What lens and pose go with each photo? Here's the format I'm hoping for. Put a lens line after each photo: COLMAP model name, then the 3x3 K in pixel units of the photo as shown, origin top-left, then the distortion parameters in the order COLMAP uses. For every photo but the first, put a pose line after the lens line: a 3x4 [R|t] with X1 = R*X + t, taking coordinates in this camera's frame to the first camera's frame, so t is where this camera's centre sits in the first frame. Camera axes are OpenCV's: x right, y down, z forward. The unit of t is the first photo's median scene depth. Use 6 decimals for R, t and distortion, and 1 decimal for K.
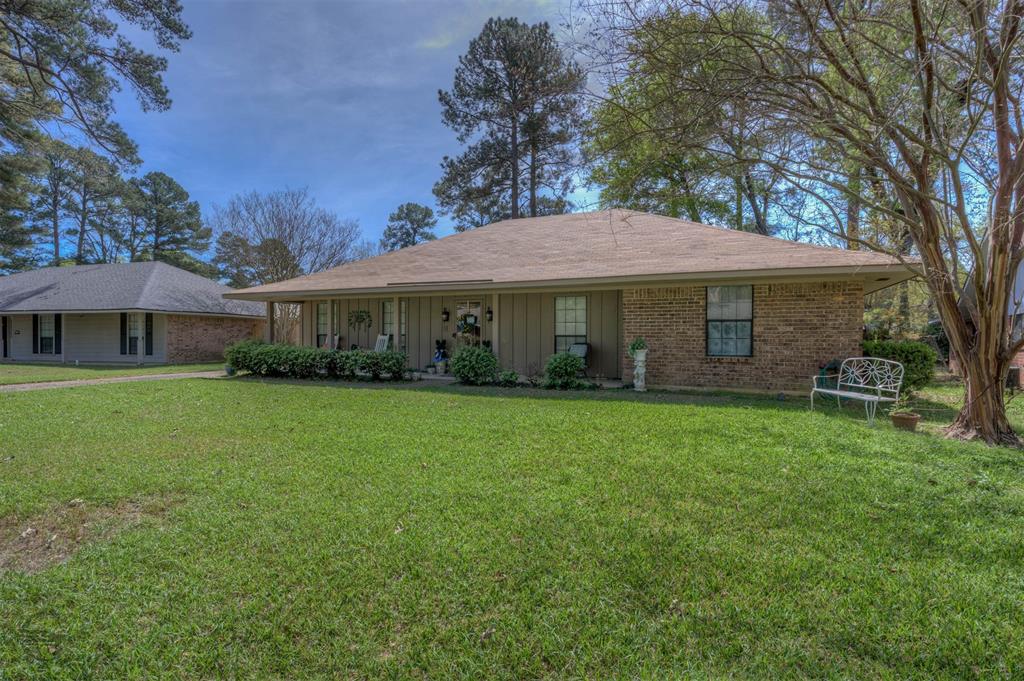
lens RADIAL K [[478.7, 0, 519.9], [0, 478.7, 343.4], [0, 0, 1]] dist [-0.000111, -0.000648]
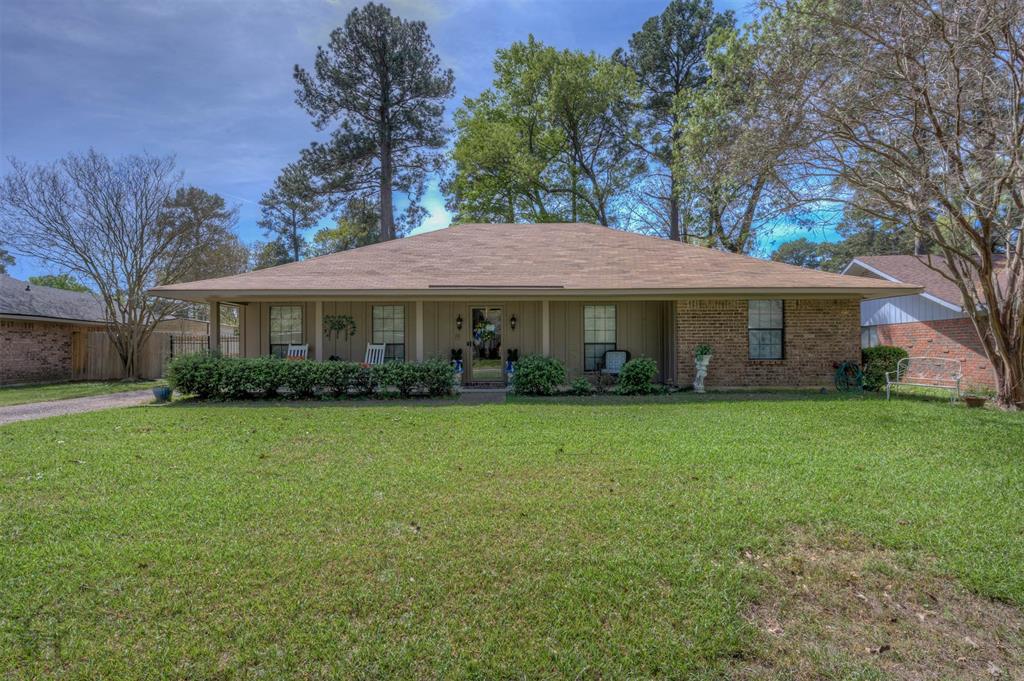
lens RADIAL K [[478.7, 0, 517.5], [0, 478.7, 346.4], [0, 0, 1]] dist [-0.000111, -0.000648]
pose [[0.914463, -0.008887, 0.404572, -0.400421], [0.014226, 0.999847, -0.010192, -0.001339], [-0.404419, 0.015076, 0.914450, 0.109133]]
